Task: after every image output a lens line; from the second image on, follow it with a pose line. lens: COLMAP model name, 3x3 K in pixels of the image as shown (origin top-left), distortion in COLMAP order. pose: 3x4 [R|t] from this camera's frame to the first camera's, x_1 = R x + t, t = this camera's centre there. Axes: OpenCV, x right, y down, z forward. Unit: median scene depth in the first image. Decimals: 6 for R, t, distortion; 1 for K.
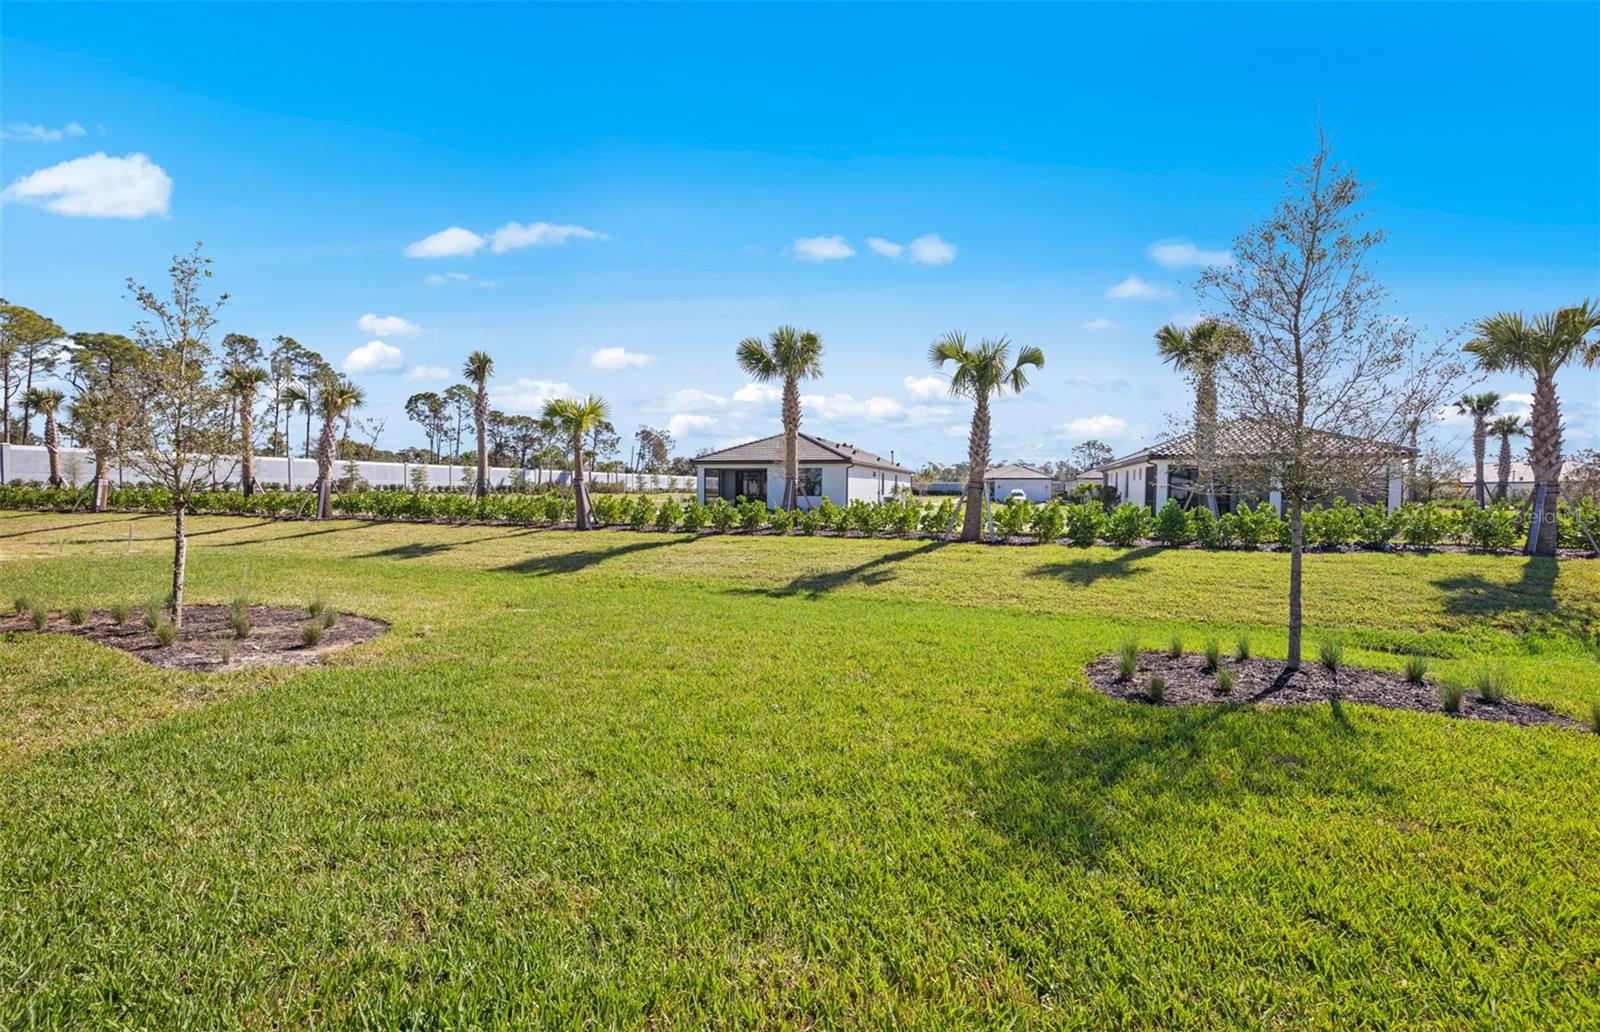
lens RADIAL K [[666.3, 0, 794.8], [0, 666.3, 511.6], [0, 0, 1]] dist [0.010531, -0.001756]
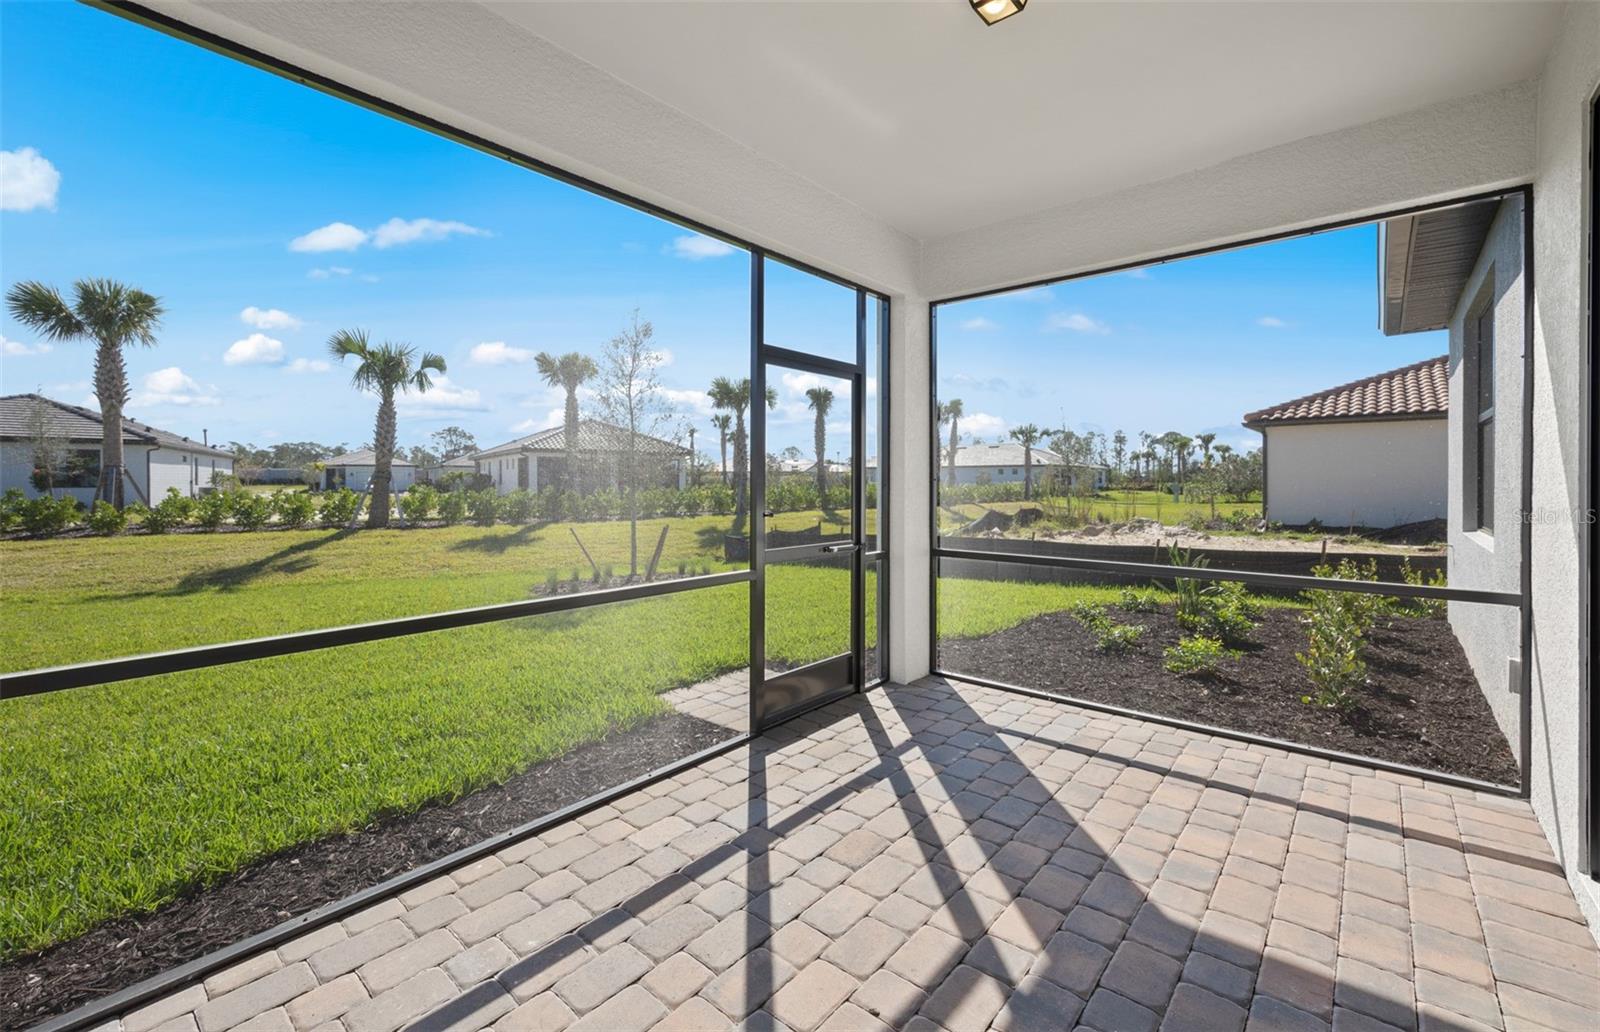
lens RADIAL K [[666.3, 0, 803.2], [0, 666.3, 490.8], [0, 0, 1]] dist [0.010531, -0.001756]
pose [[0.619636, -0.019362, 0.784651, -0.125222], [0.028657, 0.999587, 0.002035, 0.002234], [-0.784366, 0.021225, 0.619935, -0.158771]]
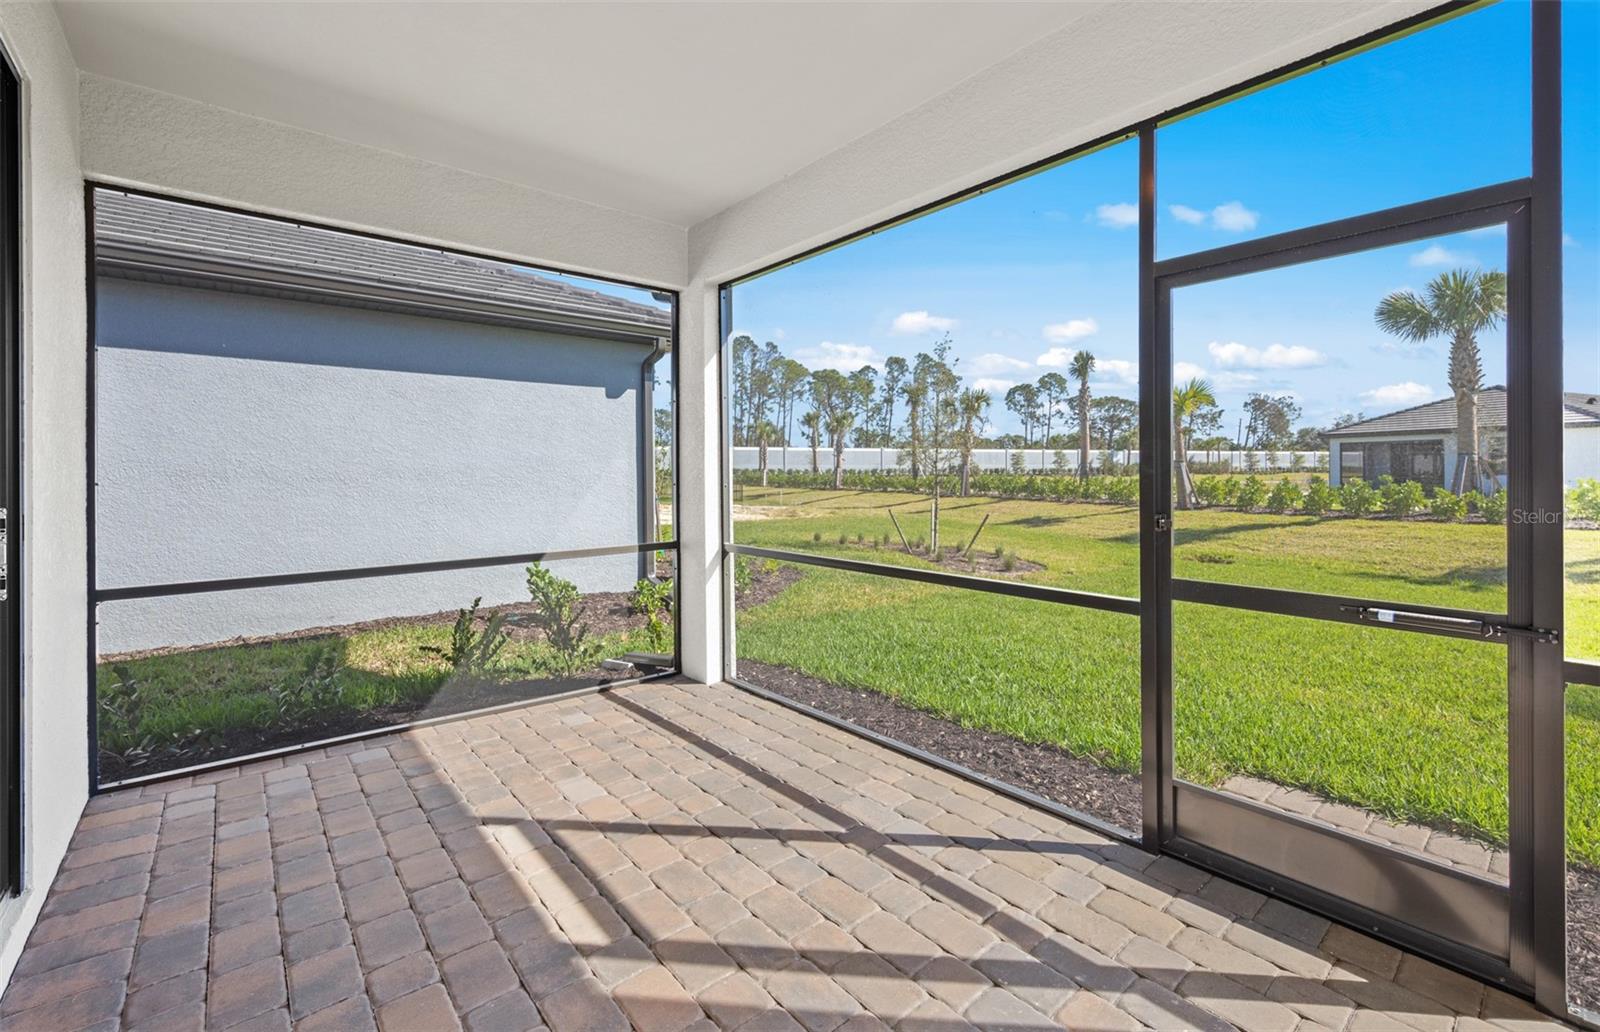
lens RADIAL K [[666.3, 0, 793.6], [0, 666.3, 500.1], [0, 0, 1]] dist [0.010531, -0.001756]
pose [[0.678164, 0.019110, -0.734662, 0.038846], [-0.011475, 0.999815, 0.015414, 0.003212], [0.734821, -0.002023, 0.678258, -0.165922]]
